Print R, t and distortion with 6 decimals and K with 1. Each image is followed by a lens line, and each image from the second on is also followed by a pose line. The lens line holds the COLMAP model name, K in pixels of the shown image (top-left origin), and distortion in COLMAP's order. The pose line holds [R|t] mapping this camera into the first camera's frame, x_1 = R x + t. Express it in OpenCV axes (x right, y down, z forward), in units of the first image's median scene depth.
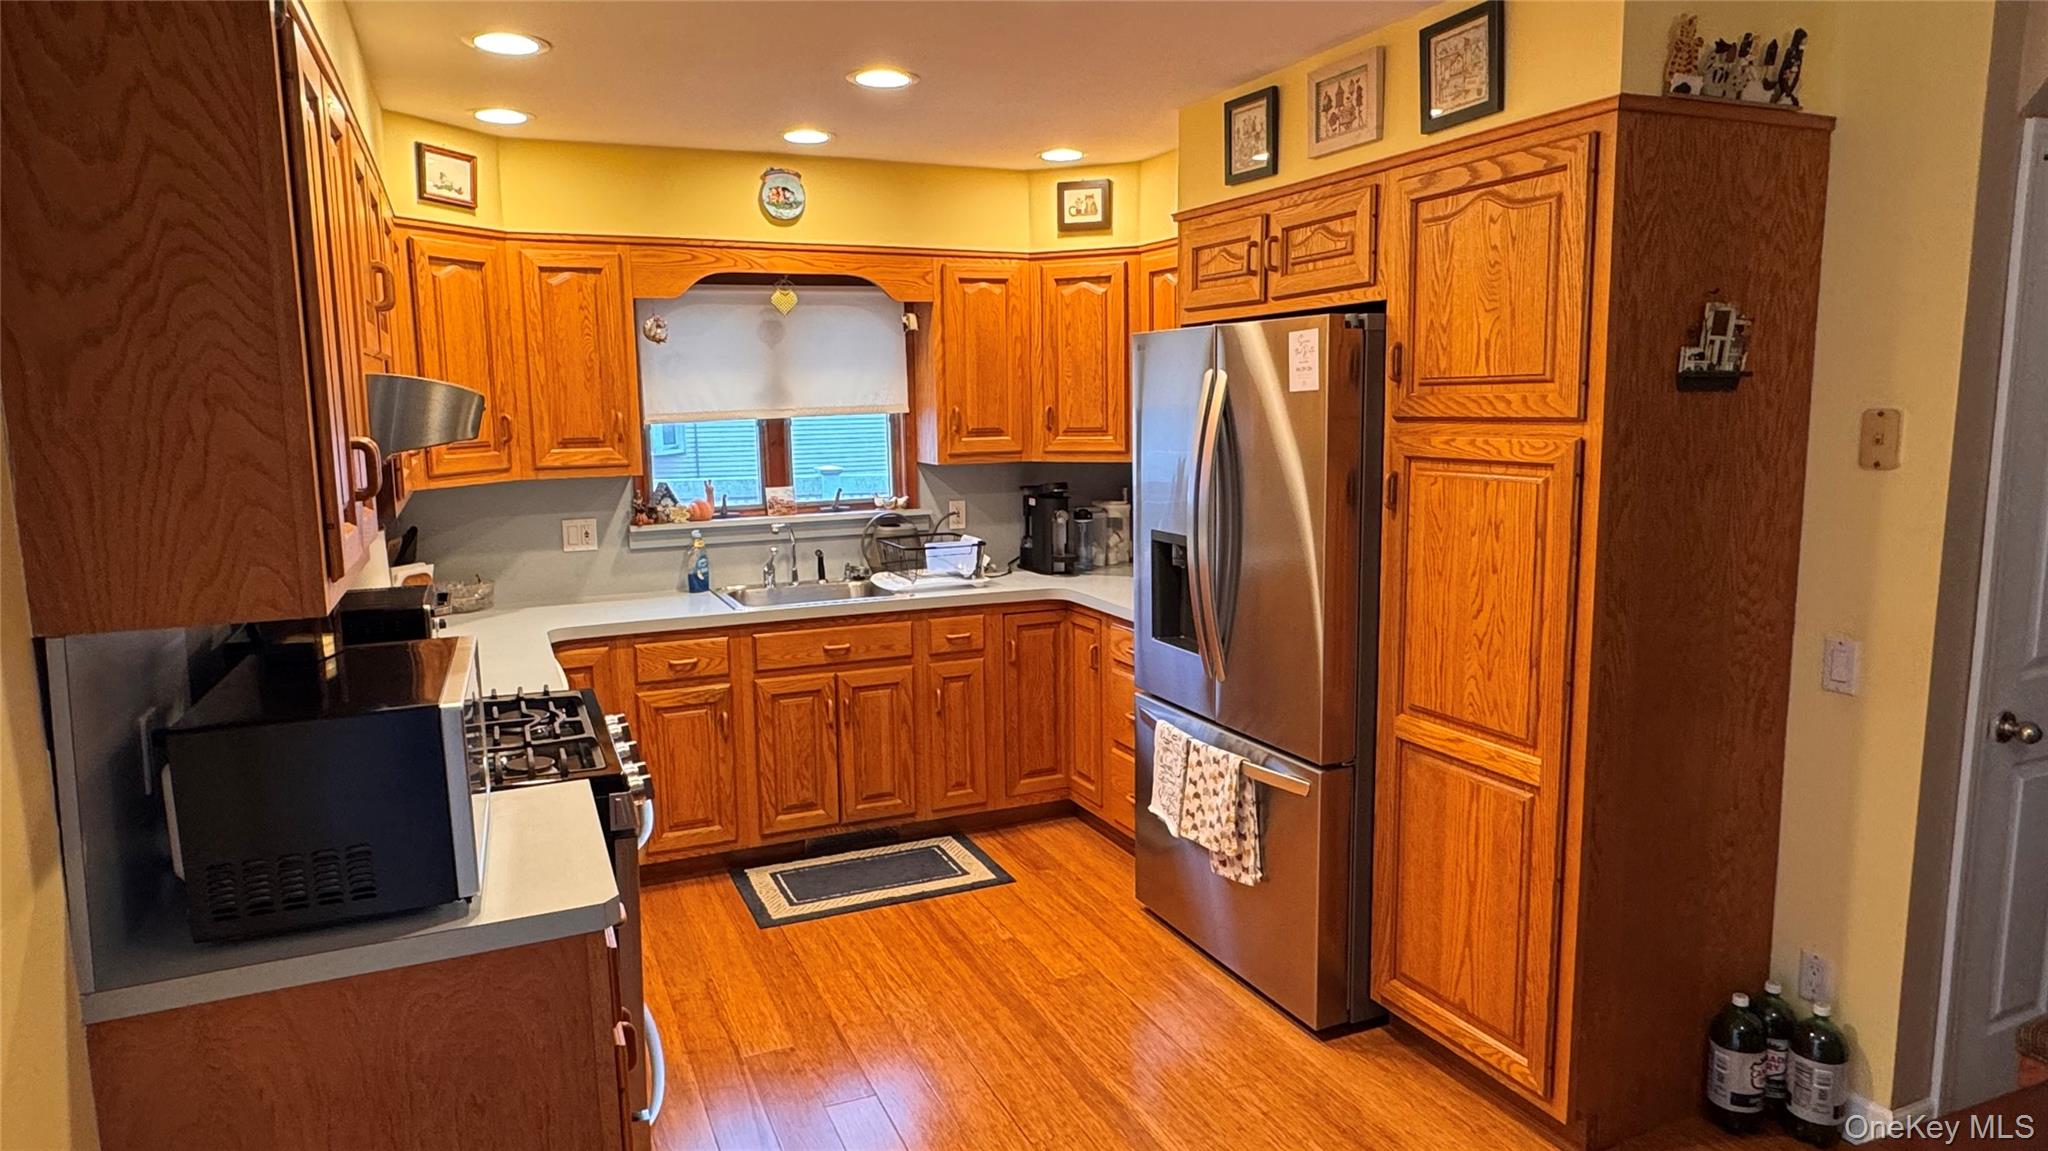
lens RADIAL K [[1225.3, 0, 1021.8], [0, 1225.3, 567.1], [0, 0, 1]] dist [-0.002862, -0.000596]
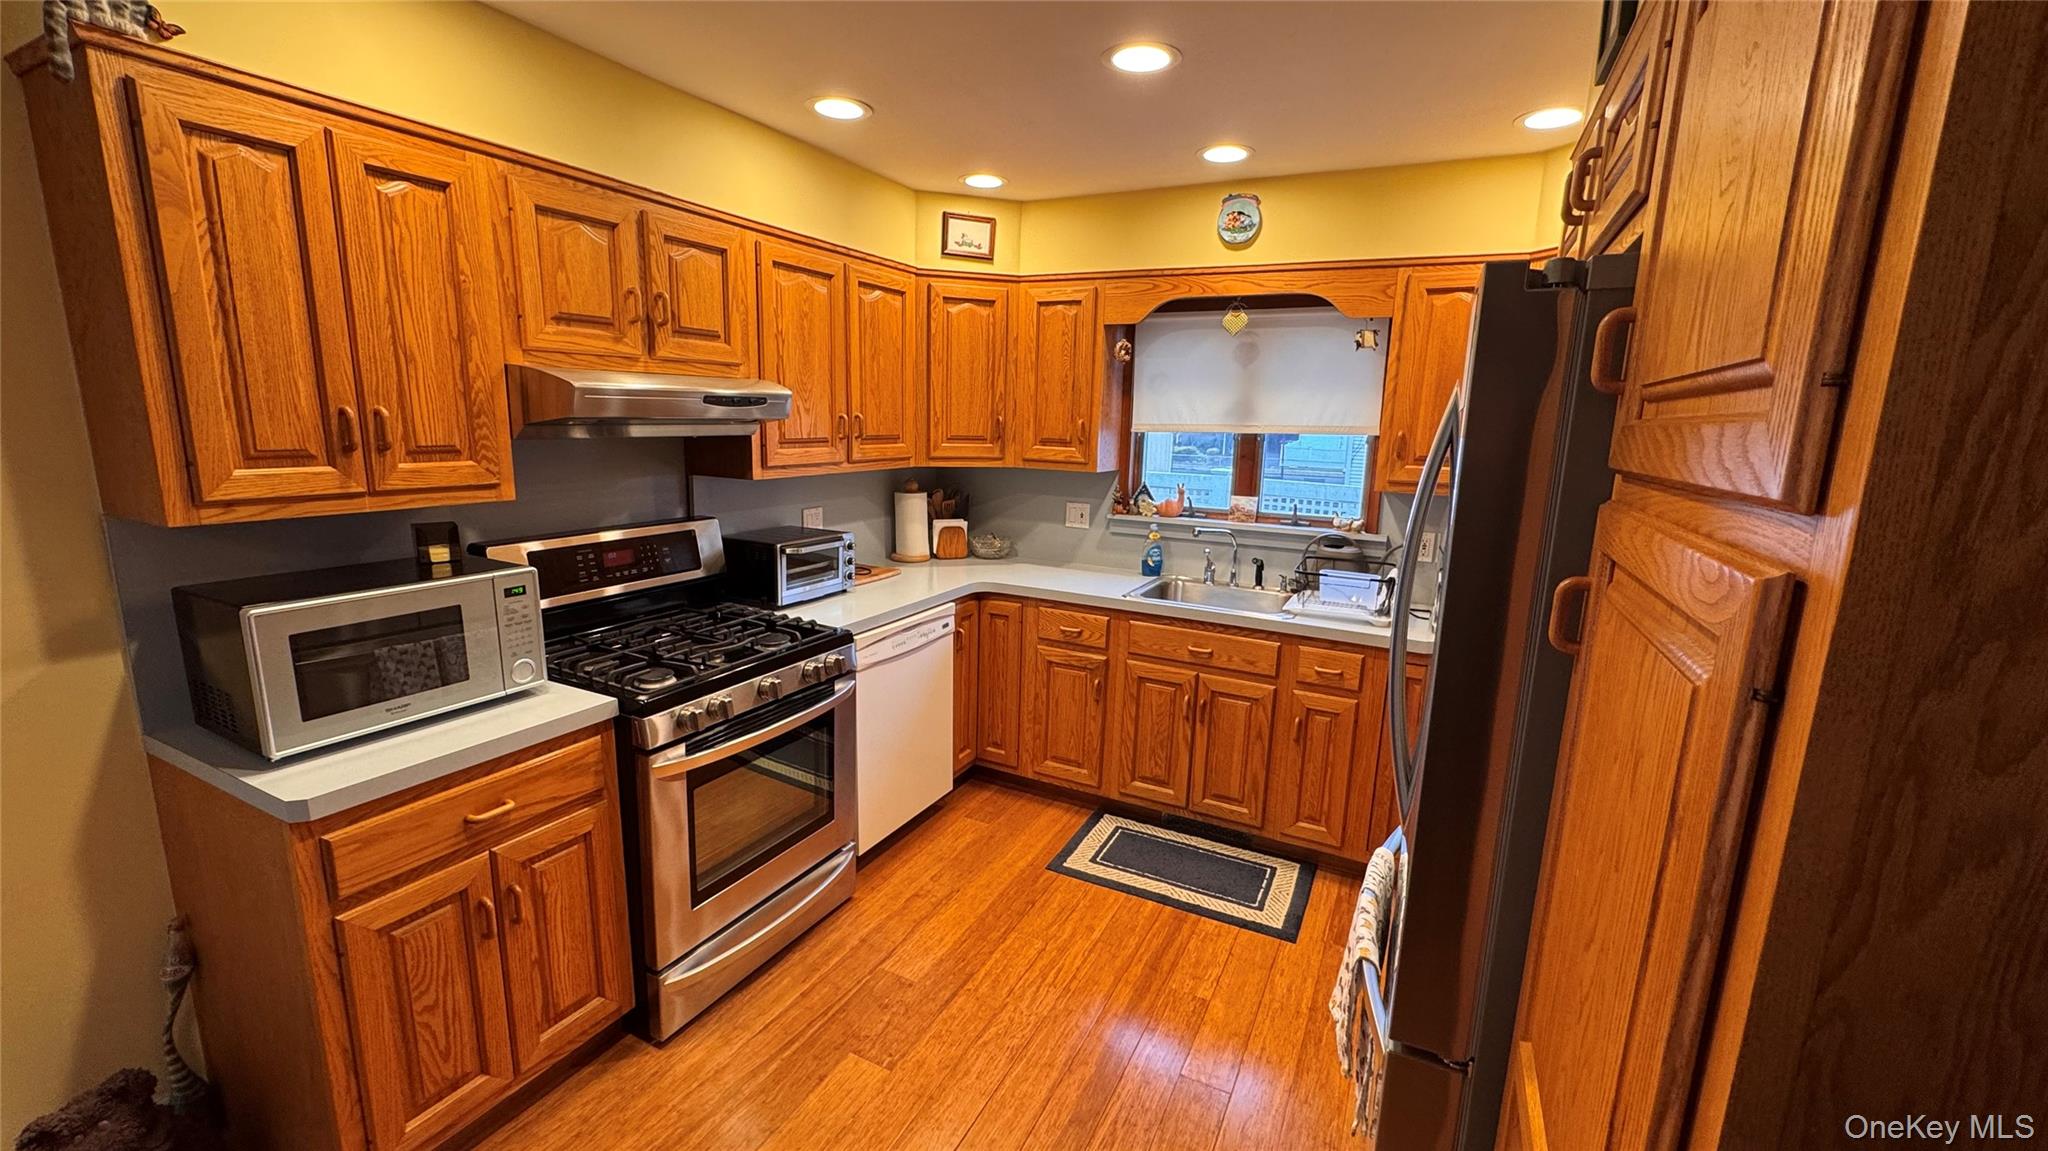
lens RADIAL K [[824.6, 0, 1020.1], [0, 824.6, 571.1], [0, 0, 1]] dist [-0.002418, 0.000296]
pose [[0.634173, 0.178073, -0.752406, 0.270509], [-0.147397, 0.983115, 0.108441, -0.055109], [0.759012, 0.042132, 0.649712, 0.405734]]
